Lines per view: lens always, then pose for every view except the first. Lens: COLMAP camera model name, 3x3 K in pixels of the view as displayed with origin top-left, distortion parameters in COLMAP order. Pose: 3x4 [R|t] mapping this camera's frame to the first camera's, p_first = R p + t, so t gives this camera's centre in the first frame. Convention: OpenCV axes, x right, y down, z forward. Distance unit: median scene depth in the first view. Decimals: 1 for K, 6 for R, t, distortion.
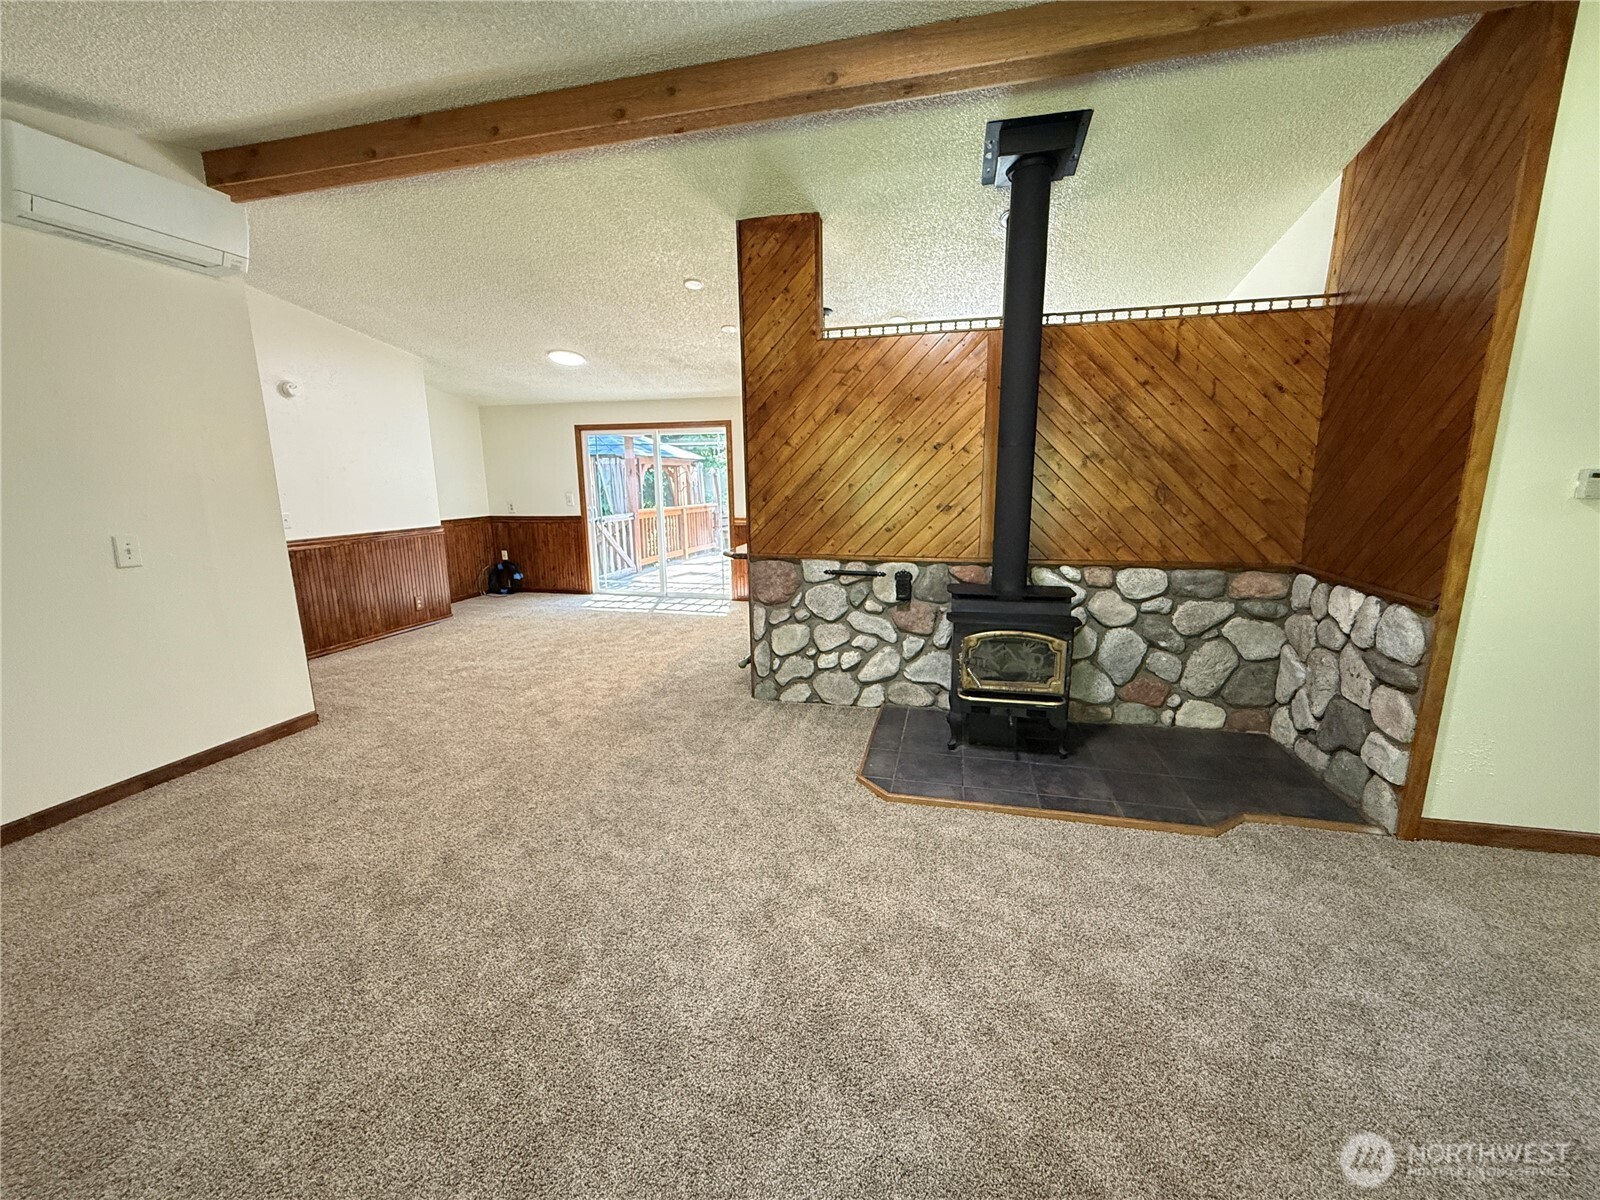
lens RADIAL K [[639.1, 0, 801.2], [0, 639.1, 601.0], [0, 0, 1]] dist [-0.003883, -0.000110]
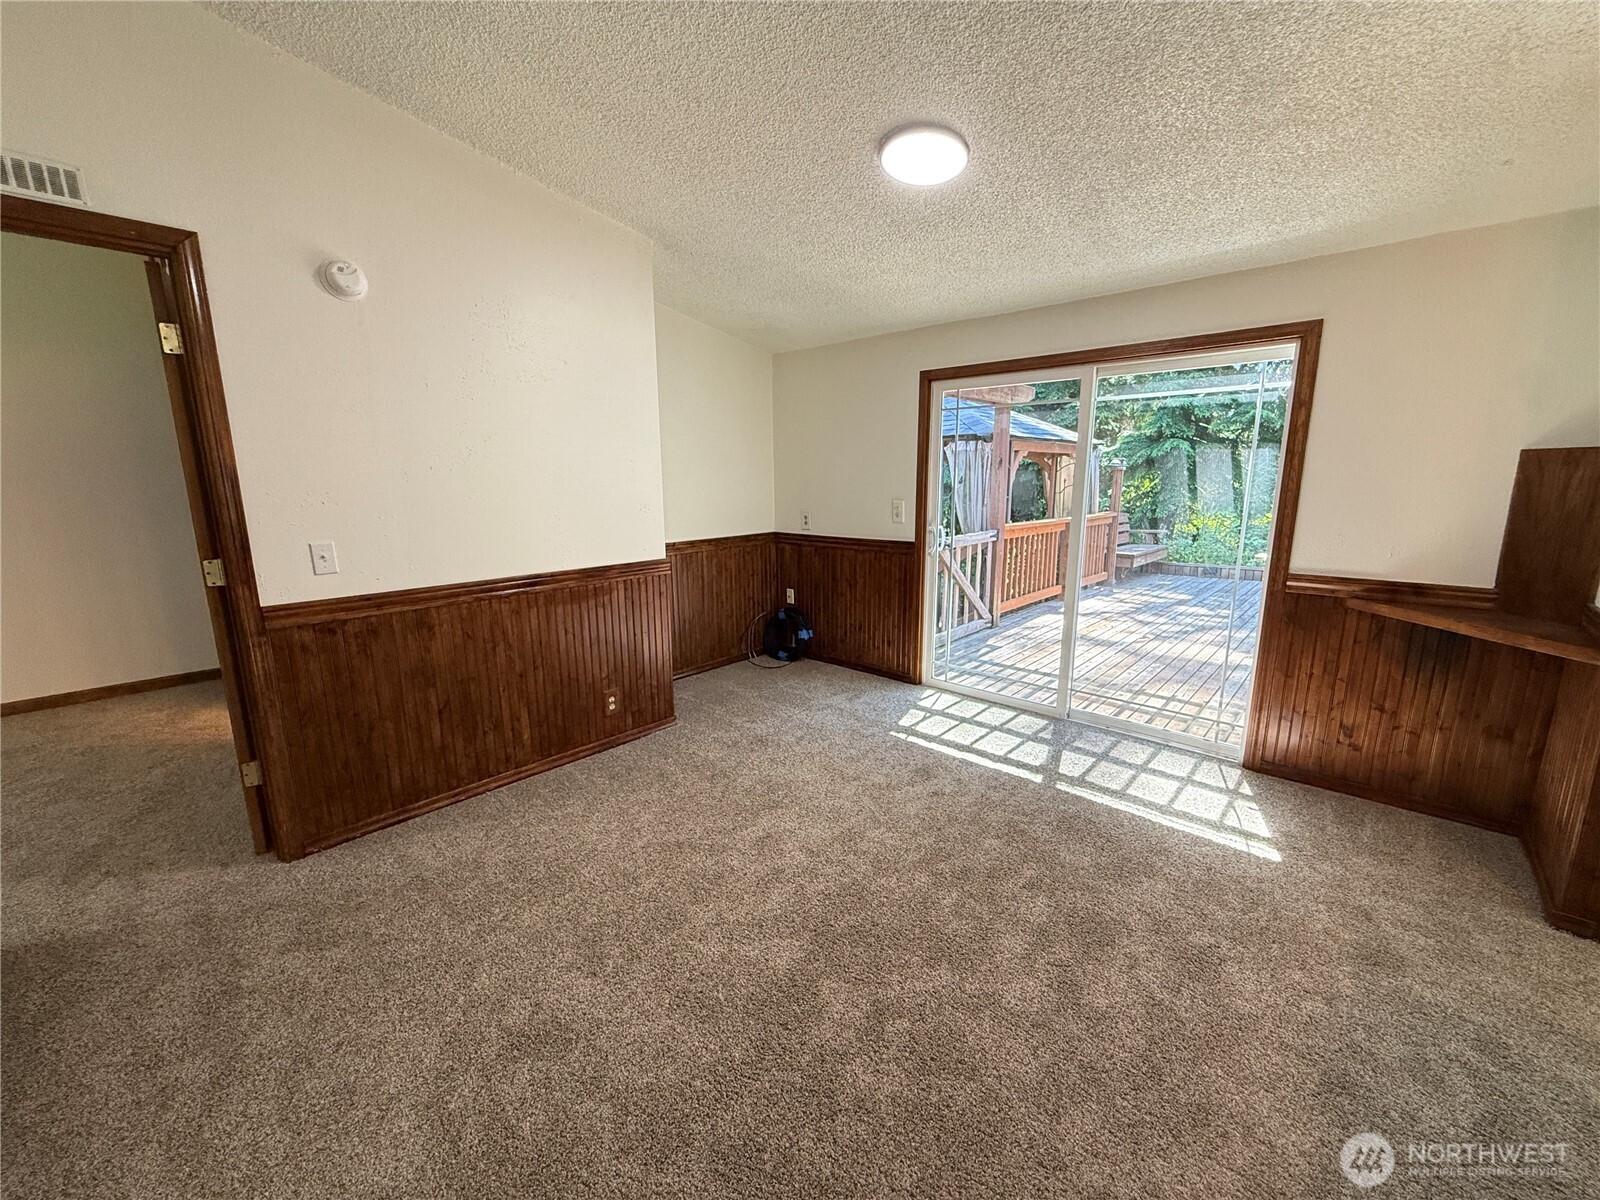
lens RADIAL K [[639.1, 0, 799.0], [0, 639.1, 599.8], [0, 0, 1]] dist [-0.003883, -0.000110]
pose [[0.875477, 0.097883, -0.473242, -0.164646], [-0.095688, 0.994995, 0.028781, -0.087977], [0.473691, 0.020086, 0.880462, 0.462550]]
